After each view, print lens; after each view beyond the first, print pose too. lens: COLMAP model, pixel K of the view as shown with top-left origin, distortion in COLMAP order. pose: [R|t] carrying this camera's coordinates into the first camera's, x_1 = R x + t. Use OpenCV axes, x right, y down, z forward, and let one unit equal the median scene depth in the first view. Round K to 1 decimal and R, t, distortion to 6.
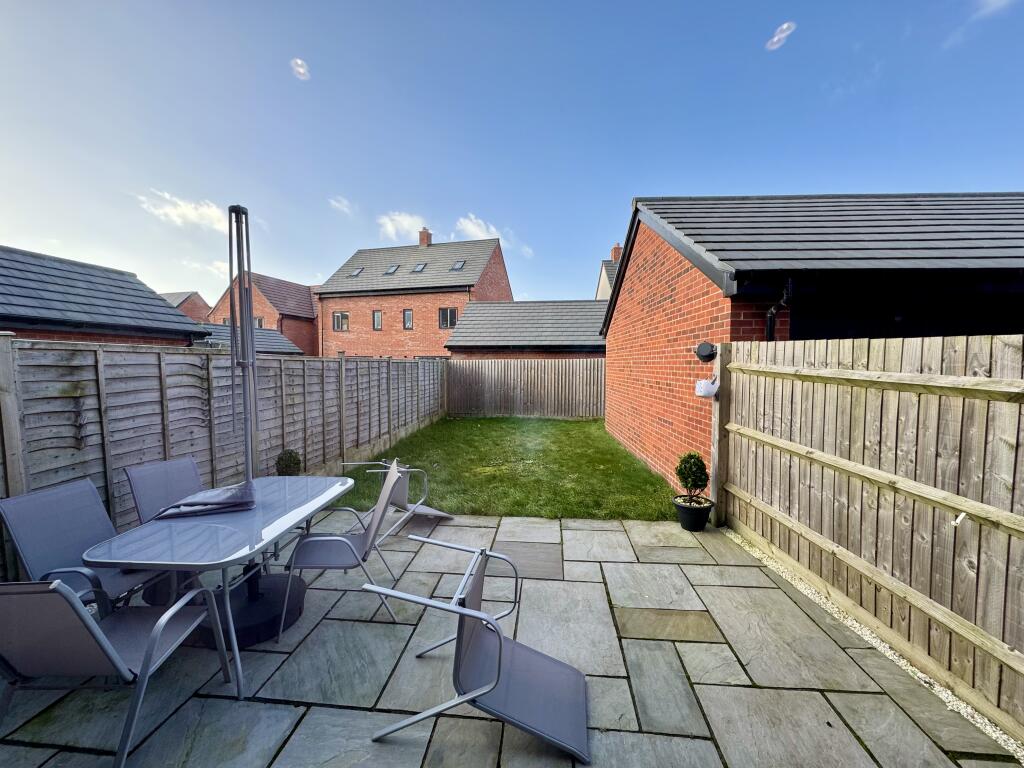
lens RADIAL K [[407.3, 0, 512.0], [0, 407.3, 384.0], [0, 0, 1]] dist [0.000195, 0.000026]
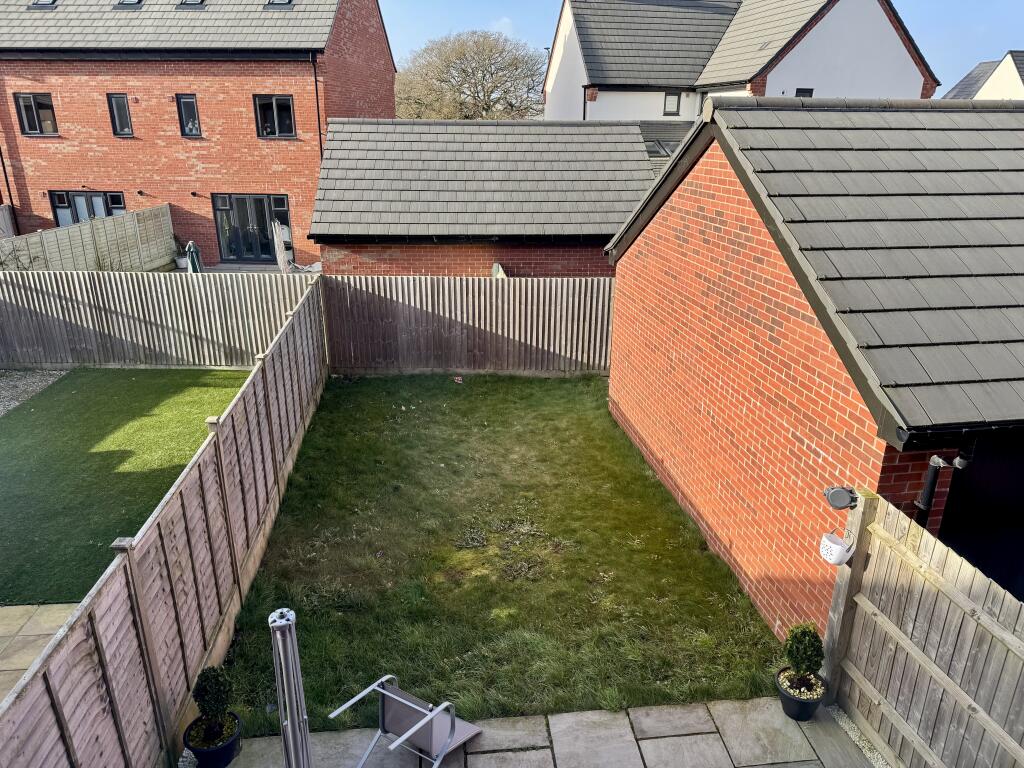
lens RADIAL K [[723.8, 0, 512.0], [0, 723.8, 384.0], [0, 0, 1]] dist [0.007598, -0.001518]
pose [[0.980450, -0.070852, 0.183570, -0.276851], [0.009440, 0.948784, 0.315785, -0.627702], [-0.196542, -0.307879, 0.930904, 0.008371]]
